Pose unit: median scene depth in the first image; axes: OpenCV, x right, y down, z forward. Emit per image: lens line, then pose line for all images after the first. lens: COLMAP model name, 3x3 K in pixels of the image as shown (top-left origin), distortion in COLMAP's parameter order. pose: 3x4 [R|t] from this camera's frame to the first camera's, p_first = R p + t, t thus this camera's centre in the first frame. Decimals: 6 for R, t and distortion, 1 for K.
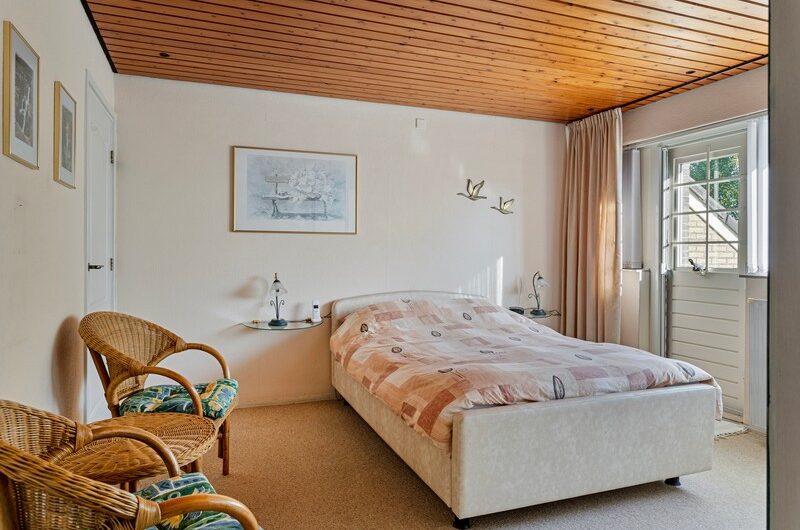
lens RADIAL K [[532.5, 0, 399.2], [0, 532.5, 261.5], [0, 0, 1]] dist [-0.003107, 0.001032]
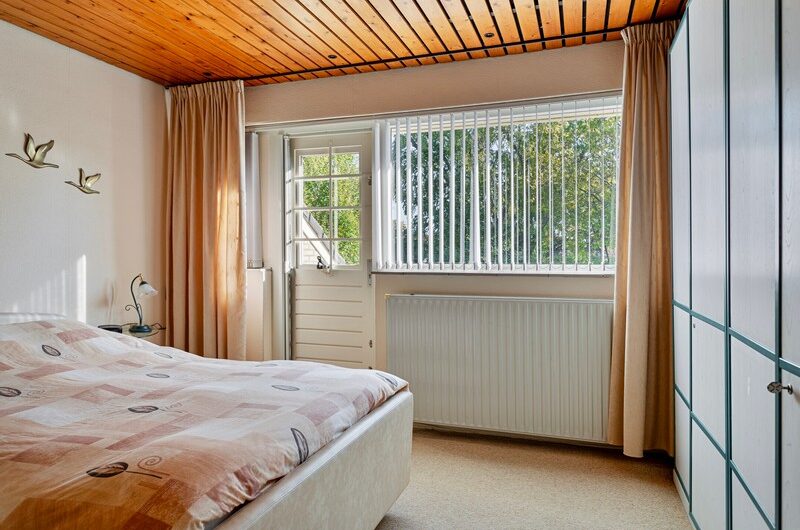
lens RADIAL K [[523.4, 0, 400.5], [0, 523.4, 263.6], [0, 0, 1]] dist [0.009965, 0.006249]
pose [[0.643709, -0.016532, 0.765092, -0.072360], [0.011414, 0.999863, 0.012002, -0.001203], [-0.765185, 0.001007, 0.643809, 0.262018]]
